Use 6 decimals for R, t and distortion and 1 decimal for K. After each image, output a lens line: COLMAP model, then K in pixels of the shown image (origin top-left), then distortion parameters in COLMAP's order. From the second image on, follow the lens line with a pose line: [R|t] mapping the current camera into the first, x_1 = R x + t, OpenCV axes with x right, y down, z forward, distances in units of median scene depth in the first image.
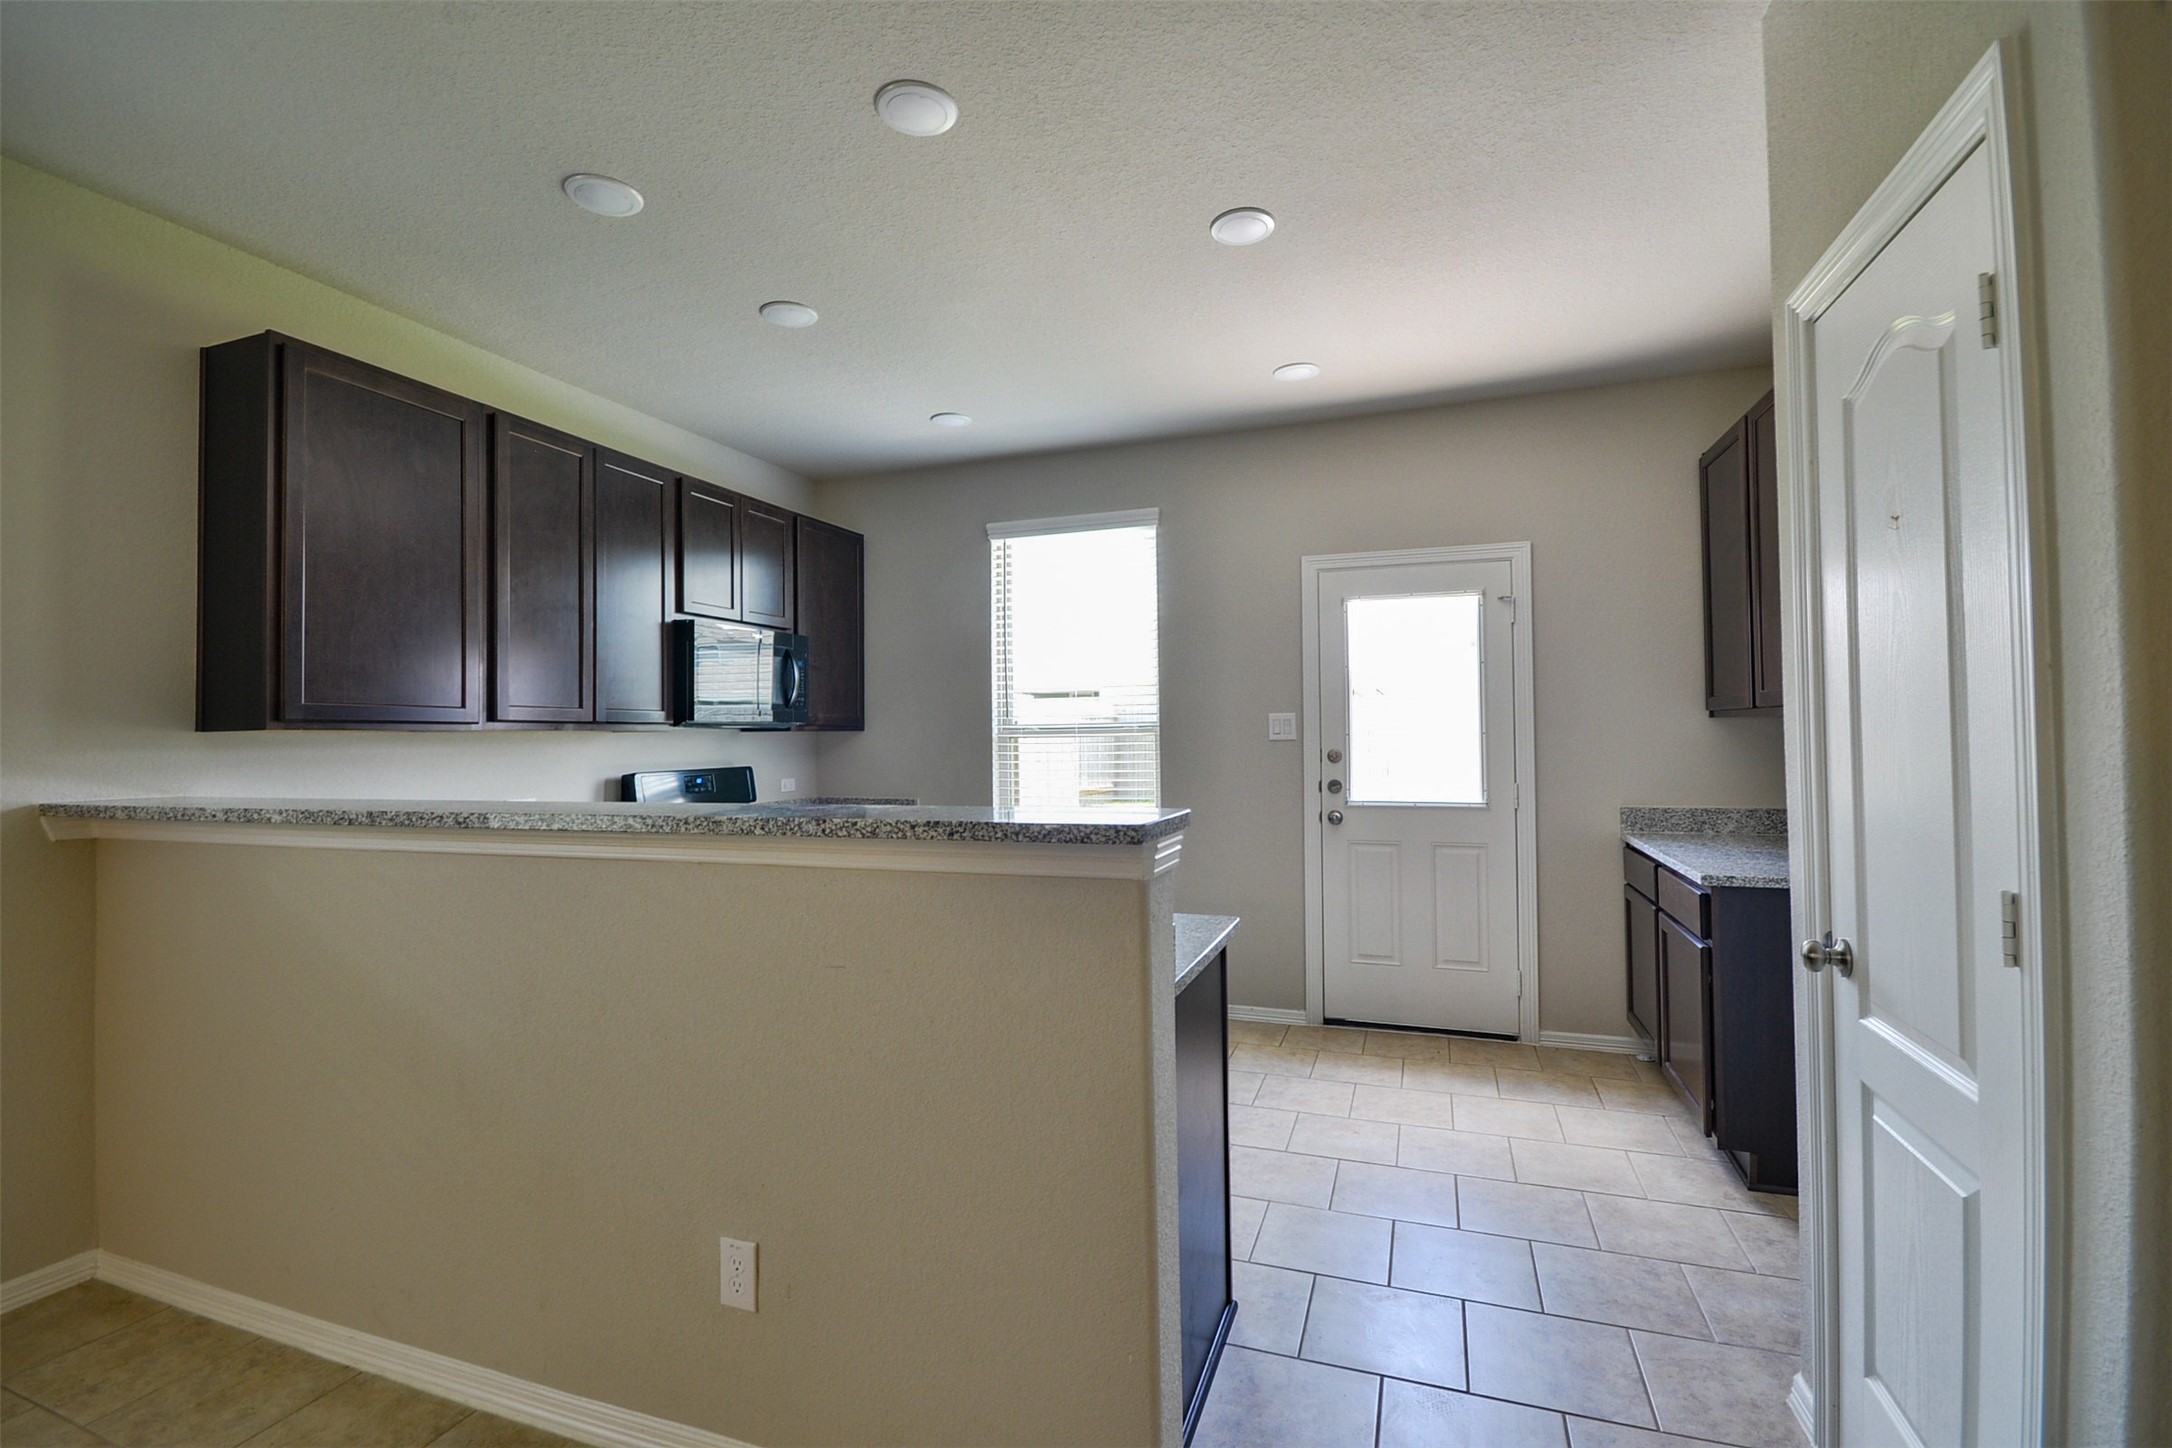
lens RADIAL K [[963.6, 0, 1084.6], [0, 963.6, 717.7], [0, 0, 1]] dist [-0.012224, -0.000267]
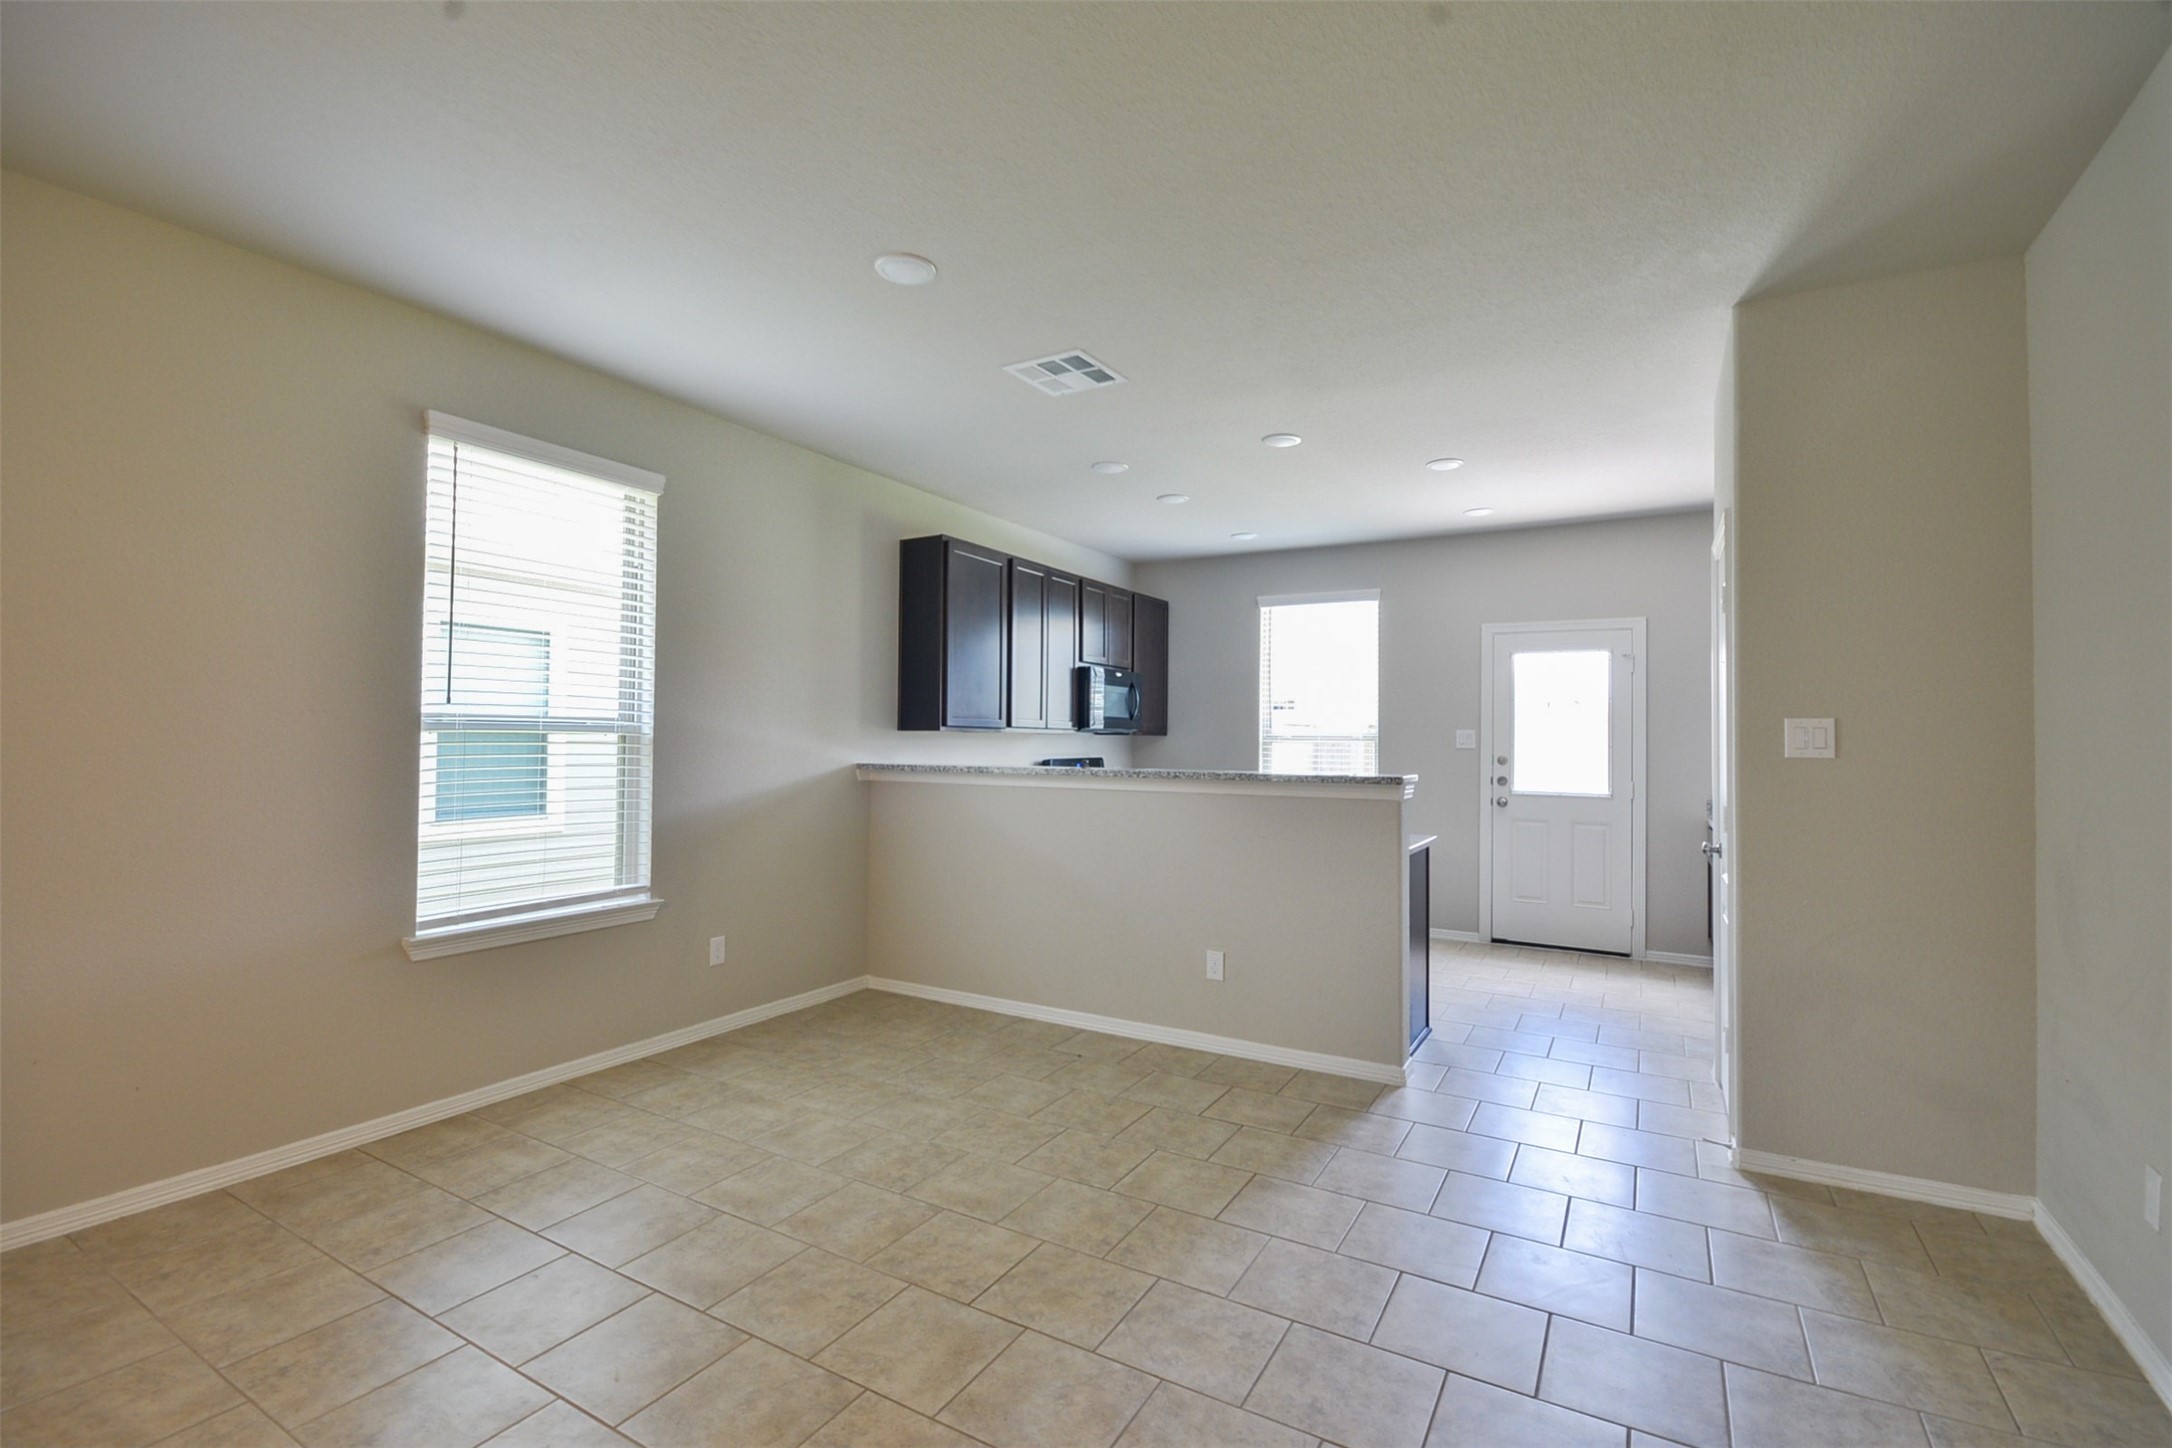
lens RADIAL K [[963.6, 0, 1084.6], [0, 963.6, 717.7], [0, 0, 1]] dist [-0.012224, -0.000267]
pose [[0.983113, 0.018955, -0.182017, -0.106581], [-0.019607, 0.999806, -0.001785, -0.010458], [0.181948, 0.005324, 0.983294, -0.585401]]
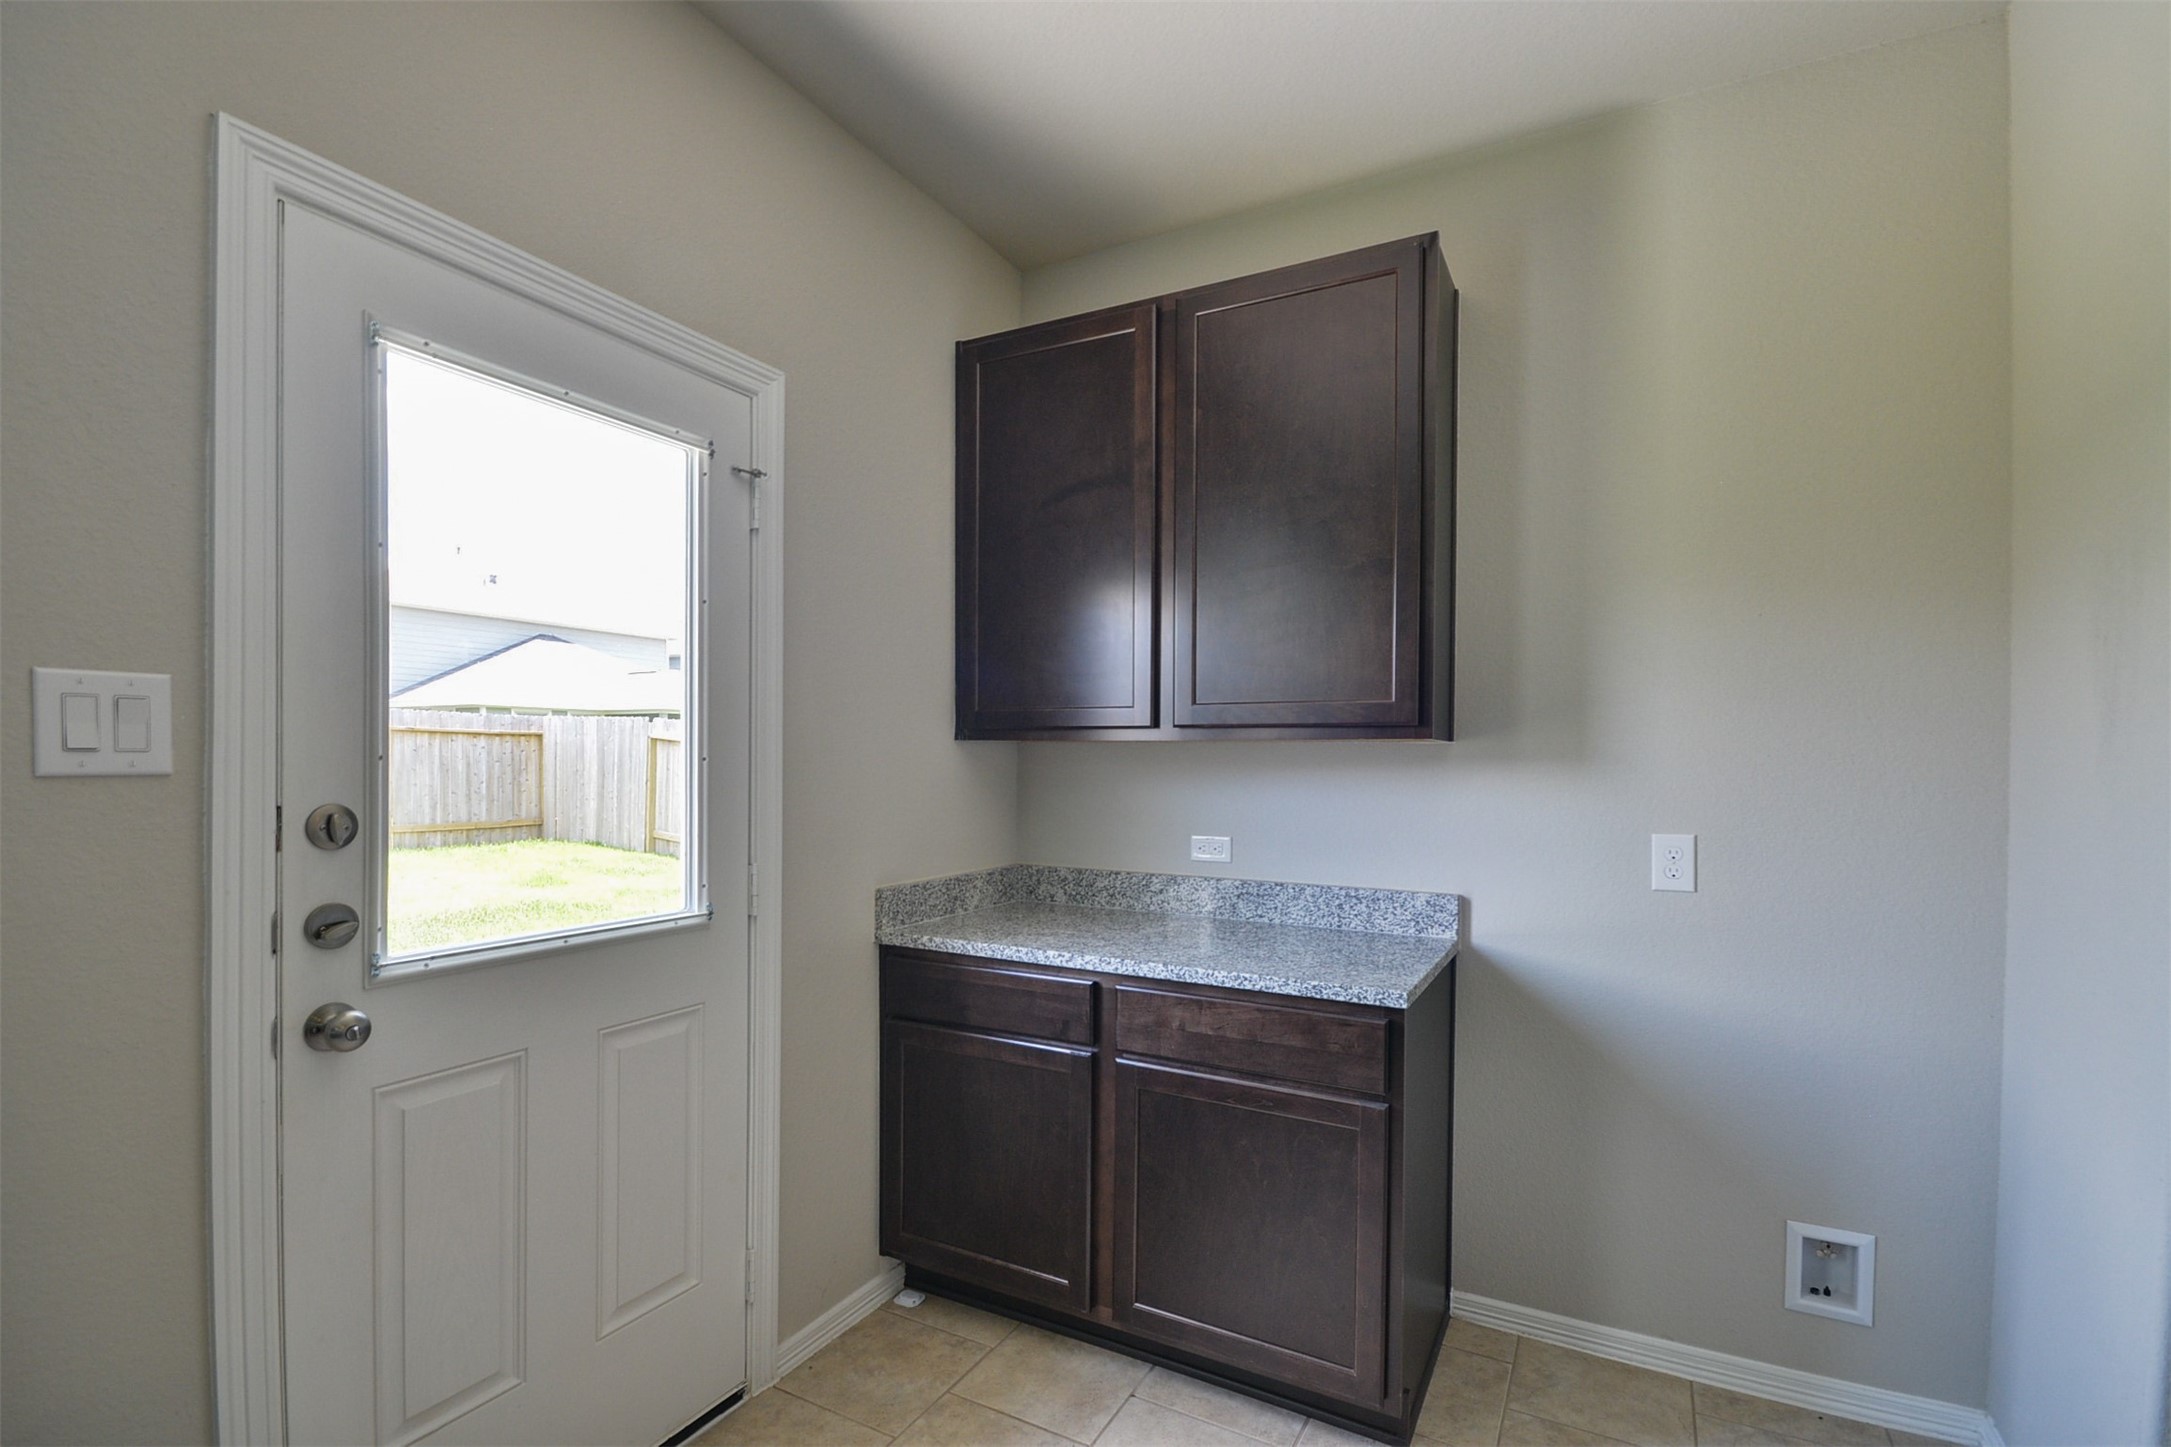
lens RADIAL K [[989.0, 0, 1085.4], [0, 989.0, 762.4], [0, 0, 1]] dist [0.000869, 0.000067]
pose [[0.152259, 0.009162, 0.988298, -0.017673], [-0.026452, 0.999637, -0.005191, 0.015069], [-0.987987, -0.025352, 0.152446, 0.742310]]
